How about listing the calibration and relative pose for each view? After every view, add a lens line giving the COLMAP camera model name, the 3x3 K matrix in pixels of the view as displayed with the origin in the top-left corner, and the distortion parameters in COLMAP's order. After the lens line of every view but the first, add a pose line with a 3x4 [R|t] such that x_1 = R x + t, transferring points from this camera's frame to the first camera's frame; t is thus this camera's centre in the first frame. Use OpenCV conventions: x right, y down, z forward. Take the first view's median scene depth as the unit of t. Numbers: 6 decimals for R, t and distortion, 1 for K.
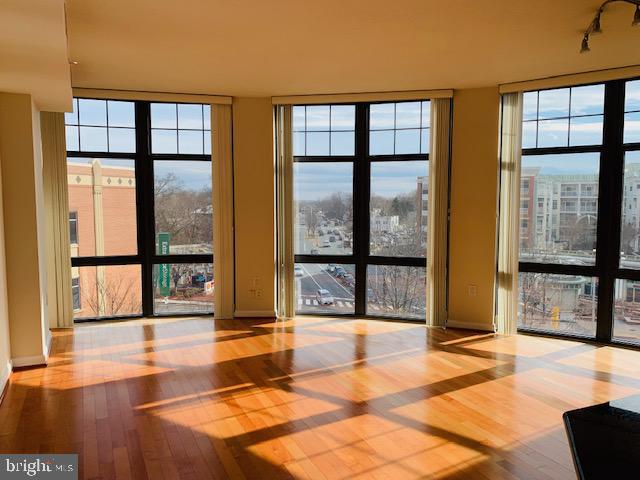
lens RADIAL K [[483.2, 0, 320.4], [0, 483.2, 241.1], [0, 0, 1]] dist [0.015837, -0.017970]
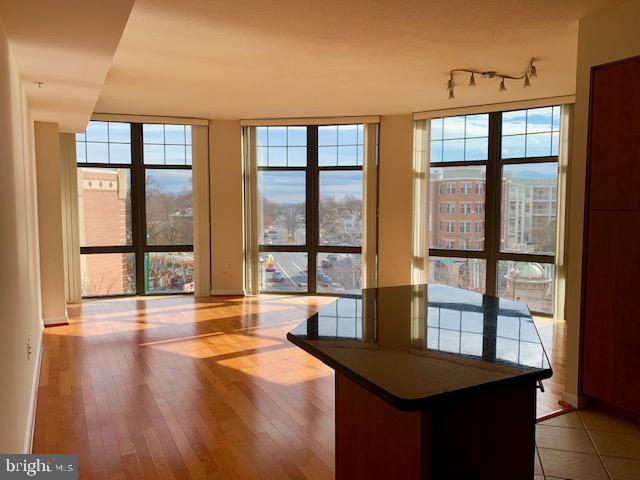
lens RADIAL K [[483.2, 0, 318.4], [0, 483.2, 240.8], [0, 0, 1]] dist [0.015837, -0.017970]
pose [[0.999309, -0.002596, 0.037078, 0.057991], [0.002838, 0.999975, -0.006490, 0.028182], [-0.037060, 0.006591, 0.999291, -0.275637]]
